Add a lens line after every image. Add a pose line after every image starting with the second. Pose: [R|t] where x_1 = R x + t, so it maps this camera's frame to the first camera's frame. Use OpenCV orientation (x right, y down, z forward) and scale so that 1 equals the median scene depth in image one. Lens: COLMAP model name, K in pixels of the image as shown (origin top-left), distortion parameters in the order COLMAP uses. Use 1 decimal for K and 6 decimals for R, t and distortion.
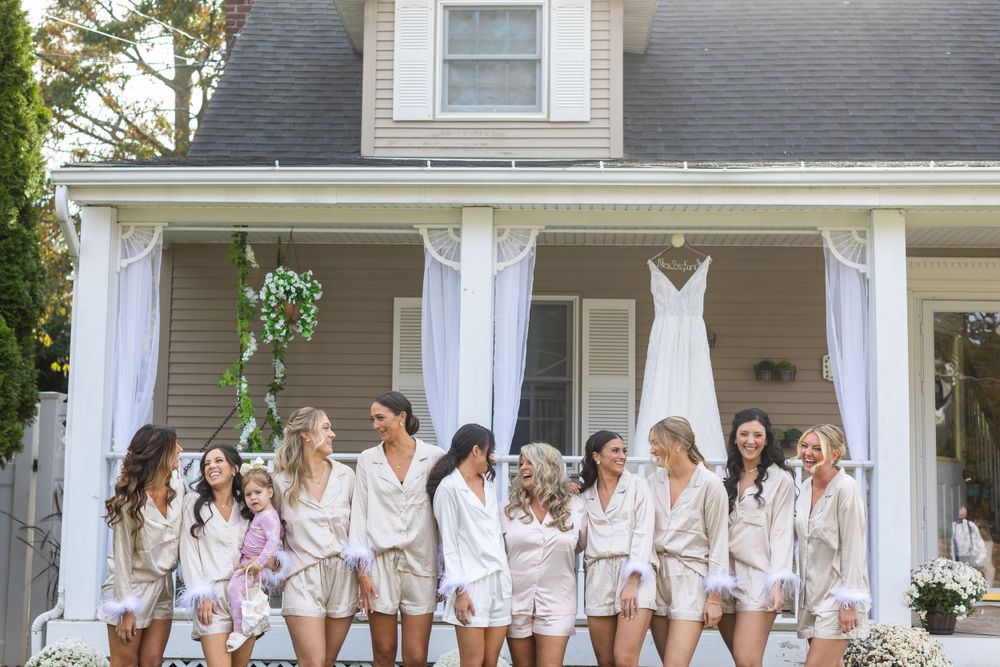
lens RADIAL K [[1356.4, 0, 500.0], [0, 1356.4, 333.5], [0, 0, 1]] dist [-0.028647, -0.029466]
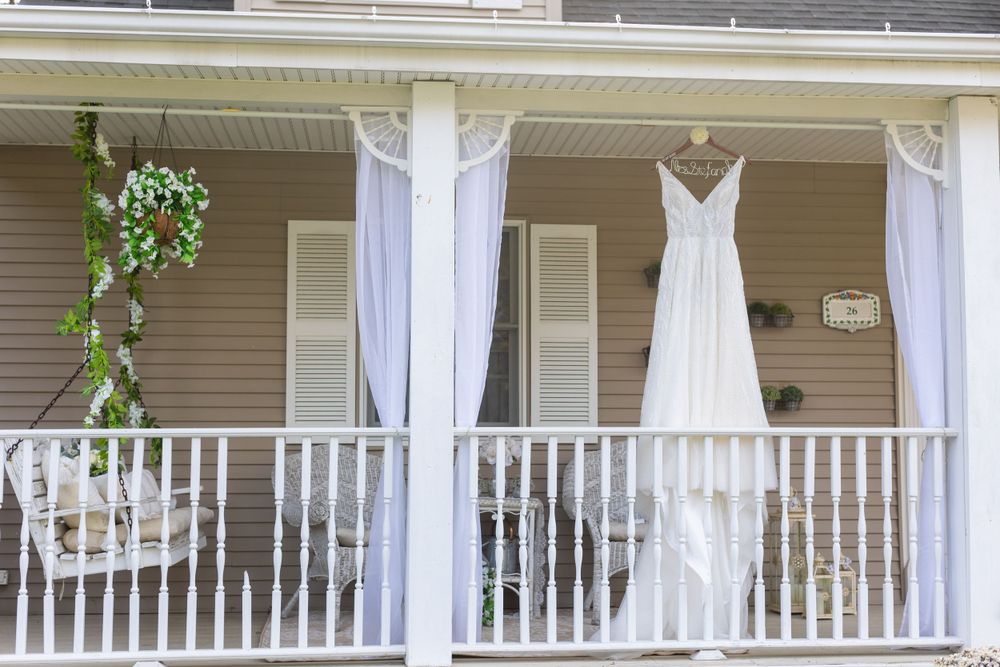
lens RADIAL K [[1448.5, 0, 571.4], [0, 1448.5, 334.9], [0, 0, 1]] dist [0.198410, -1.209295]
pose [[0.989404, -0.004260, 0.145128, -0.054824], [-0.000809, 0.999392, 0.034856, 0.013140], [-0.145188, -0.034604, 0.988799, 0.217709]]
